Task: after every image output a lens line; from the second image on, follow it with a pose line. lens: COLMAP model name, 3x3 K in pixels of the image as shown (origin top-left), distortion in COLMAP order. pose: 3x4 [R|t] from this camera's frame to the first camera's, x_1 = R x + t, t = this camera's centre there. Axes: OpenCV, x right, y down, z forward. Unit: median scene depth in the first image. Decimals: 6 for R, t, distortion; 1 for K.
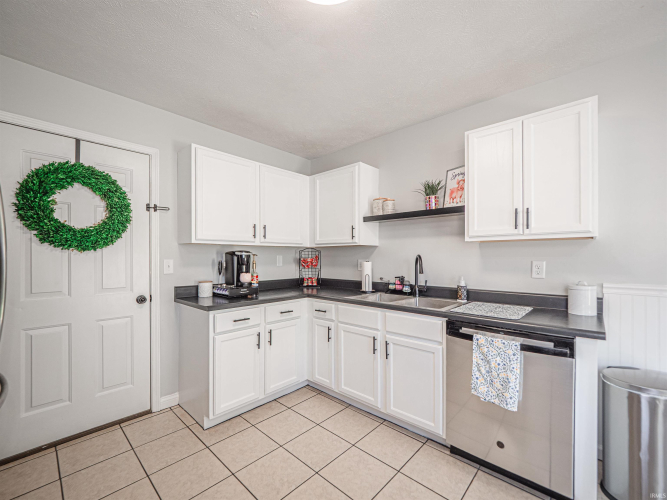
lens RADIAL K [[285.3, 0, 331.5], [0, 285.3, 257.6], [0, 0, 1]] dist [-0.000713, -0.000153]
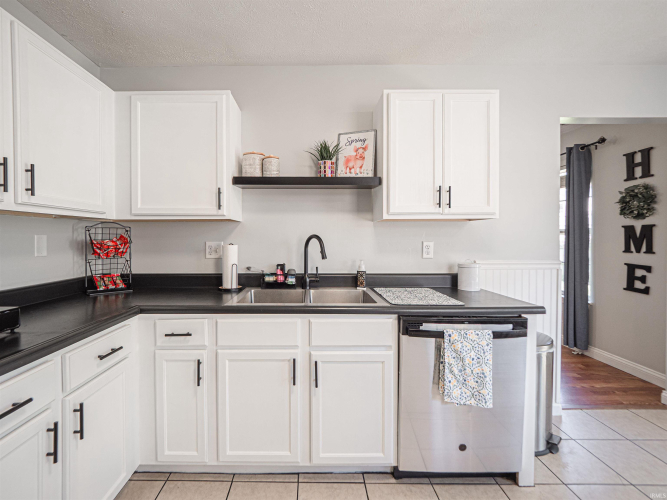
lens RADIAL K [[309.7, 0, 332.6], [0, 309.7, 241.4], [0, 0, 1]] dist [0.001155, -0.000187]
pose [[0.736934, -0.009219, 0.675902, -0.223555], [0.002925, 0.999941, 0.010449, -0.000486], [-0.675958, -0.005723, 0.736918, 0.351415]]
